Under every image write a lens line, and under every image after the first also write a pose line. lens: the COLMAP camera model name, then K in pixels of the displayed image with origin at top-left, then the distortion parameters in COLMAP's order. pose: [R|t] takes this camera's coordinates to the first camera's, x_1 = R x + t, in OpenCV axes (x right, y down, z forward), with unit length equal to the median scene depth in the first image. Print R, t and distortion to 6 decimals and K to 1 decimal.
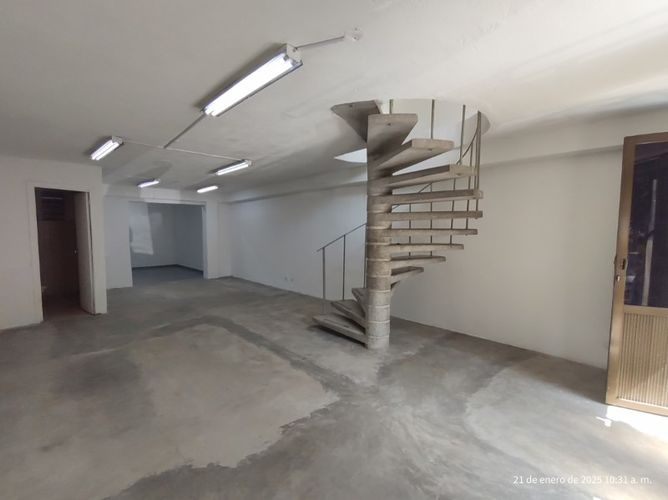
lens RADIAL K [[306.4, 0, 322.3], [0, 306.4, 249.0], [0, 0, 1]] dist [-0.001553, 0.002081]
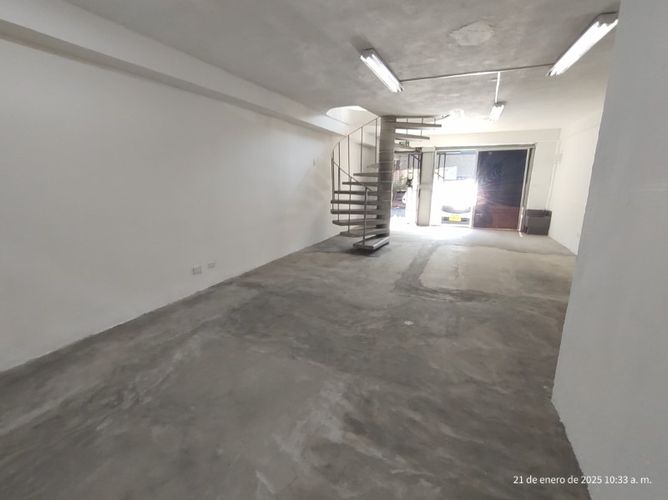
lens RADIAL K [[306.4, 0, 334.4], [0, 306.4, 250.2], [0, 0, 1]] dist [-0.001553, 0.002081]
pose [[-0.391935, -0.215443, 0.894411, -1.506661], [0.056739, 0.964682, 0.257233, -0.118314], [-0.918241, 0.151567, -0.365869, 2.261767]]
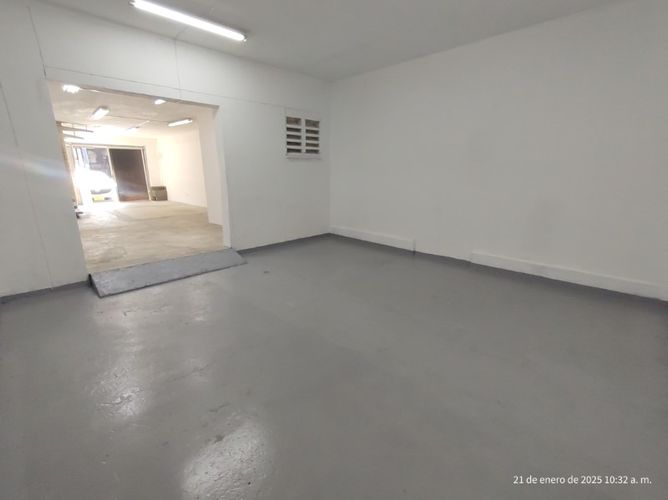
lens RADIAL K [[306.4, 0, 331.8], [0, 306.4, 251.6], [0, 0, 1]] dist [-0.001553, 0.002081]
pose [[-0.998993, -0.001457, -0.044843, -2.046258], [-0.015482, 0.949285, 0.314036, -0.207325], [0.042111, 0.314414, -0.948351, 4.100520]]
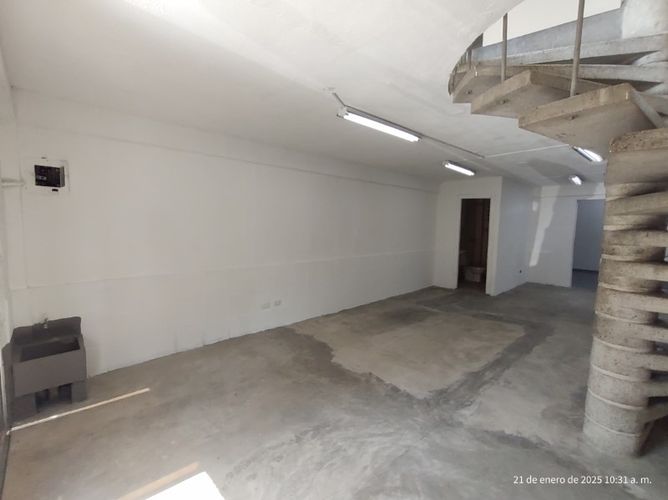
lens RADIAL K [[306.4, 0, 334.2], [0, 306.4, 247.9], [0, 0, 1]] dist [-0.001553, 0.002081]
pose [[0.000909, 0.076366, -0.997079, 0.844027], [-0.082276, 0.993705, 0.076033, -0.039350], [0.996609, 0.081967, 0.007187, 0.567908]]
